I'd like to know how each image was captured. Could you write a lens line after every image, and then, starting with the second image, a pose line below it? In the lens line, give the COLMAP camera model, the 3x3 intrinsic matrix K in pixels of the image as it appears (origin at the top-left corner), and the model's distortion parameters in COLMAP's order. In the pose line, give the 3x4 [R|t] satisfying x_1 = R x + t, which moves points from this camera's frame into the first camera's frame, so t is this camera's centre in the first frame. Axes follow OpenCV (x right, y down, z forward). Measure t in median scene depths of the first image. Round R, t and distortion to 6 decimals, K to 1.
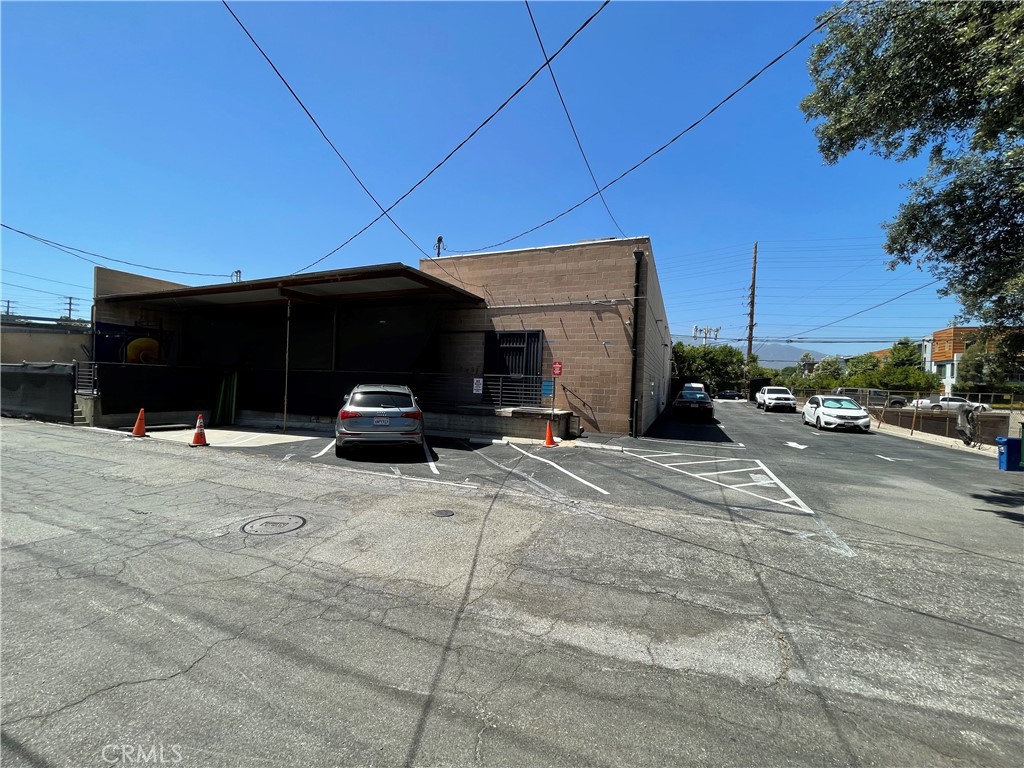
lens RADIAL K [[413.7, 0, 505.1], [0, 413.7, 383.7], [0, 0, 1]] dist [-0.000006, -0.000279]
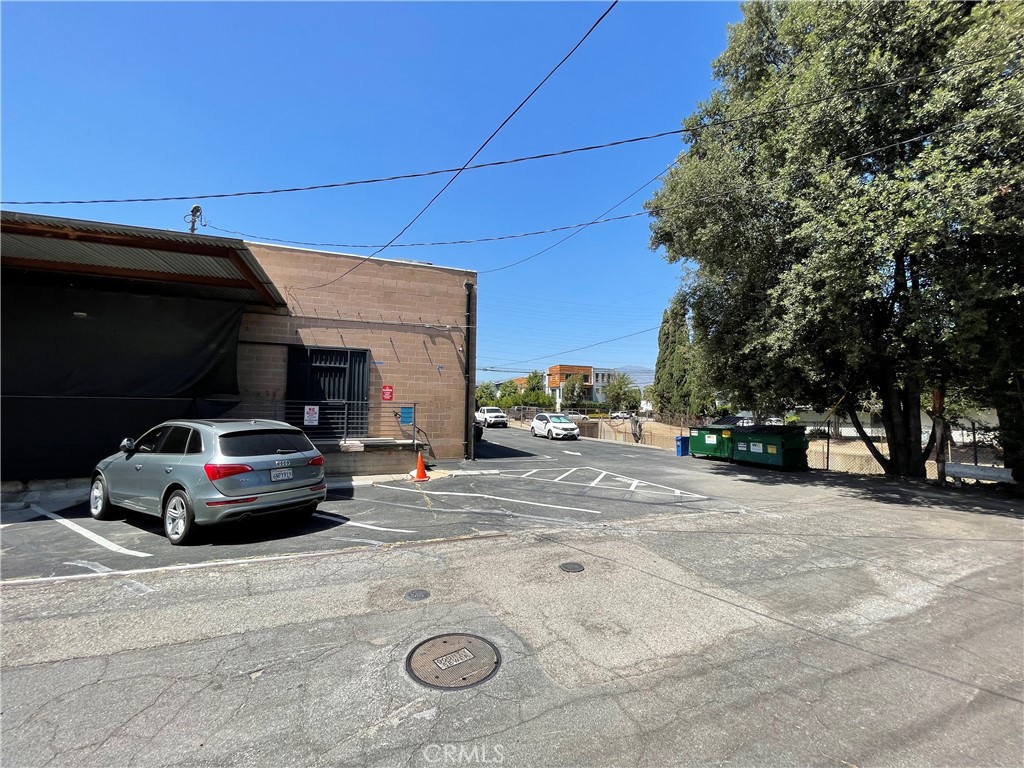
lens RADIAL K [[413.7, 0, 511.3], [0, 413.7, 384.6], [0, 0, 1]] dist [-0.000006, -0.000279]
pose [[0.729697, 0.018073, 0.683531, -0.342214], [0.015445, 0.998960, -0.042900, -0.014106], [-0.683596, 0.041861, 0.728659, 0.177153]]
